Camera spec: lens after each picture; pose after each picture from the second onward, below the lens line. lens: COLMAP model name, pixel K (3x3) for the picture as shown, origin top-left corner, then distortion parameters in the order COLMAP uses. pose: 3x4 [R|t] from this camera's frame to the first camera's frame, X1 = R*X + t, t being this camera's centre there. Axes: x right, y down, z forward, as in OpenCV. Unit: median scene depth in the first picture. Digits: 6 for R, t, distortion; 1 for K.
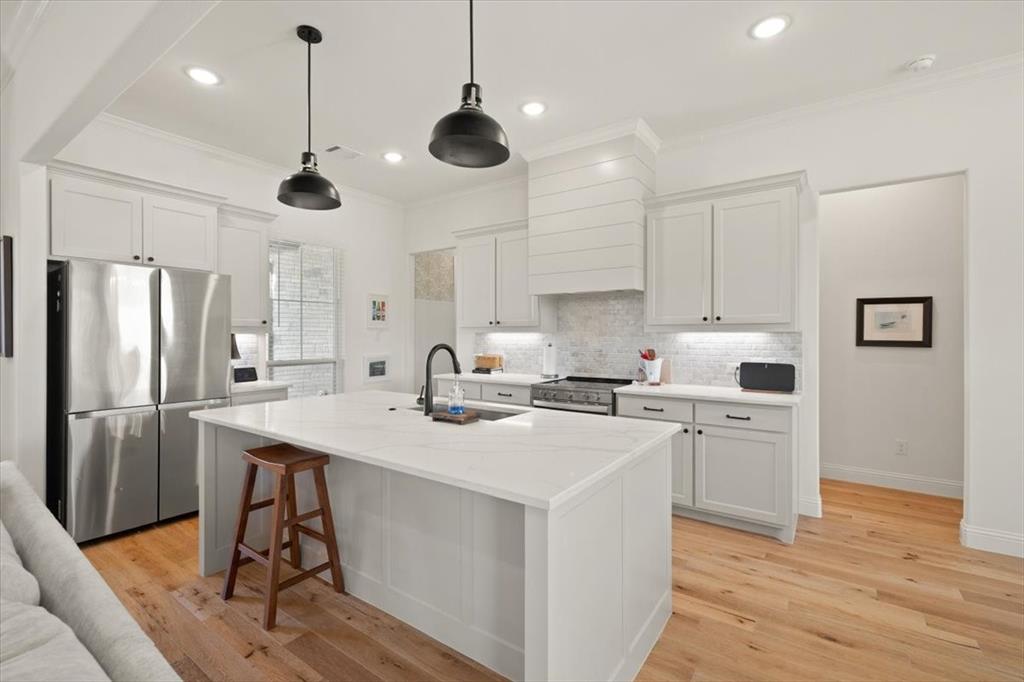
lens RADIAL K [[449.6, 0, 510.4], [0, 449.6, 333.7], [0, 0, 1]] dist [-0.005148, 0.000428]
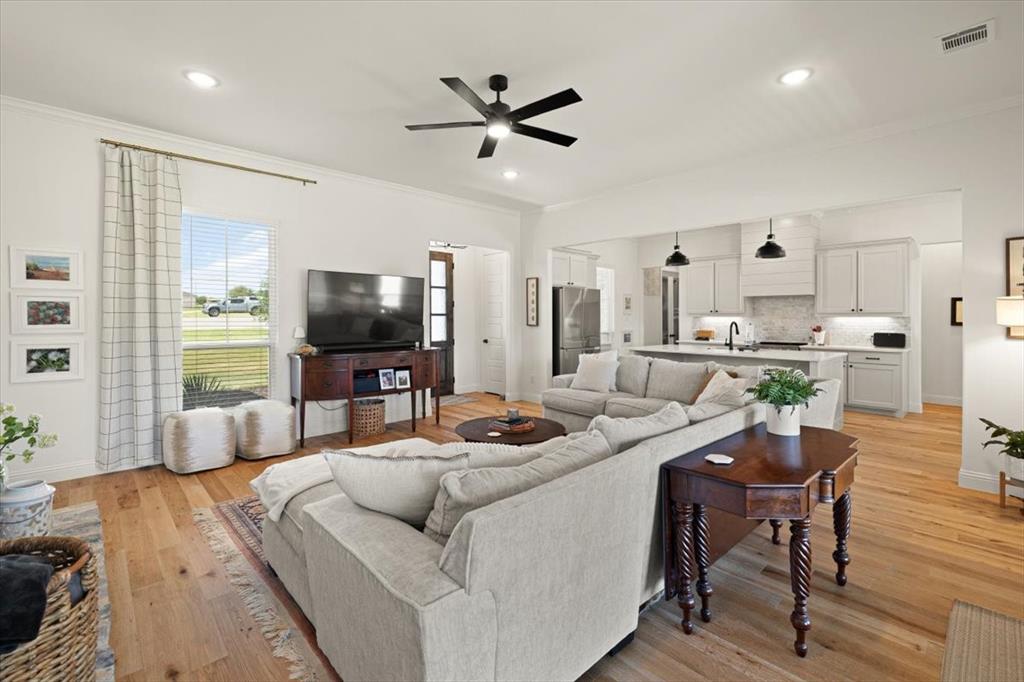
lens RADIAL K [[449.6, 0, 502.2], [0, 449.6, 316.7], [0, 0, 1]] dist [-0.005148, 0.000428]
pose [[0.977385, 0.003122, -0.211444, -0.584346], [-0.003039, 0.999995, 0.000719, -0.002167], [0.211446, -0.000060, 0.977390, -1.111196]]
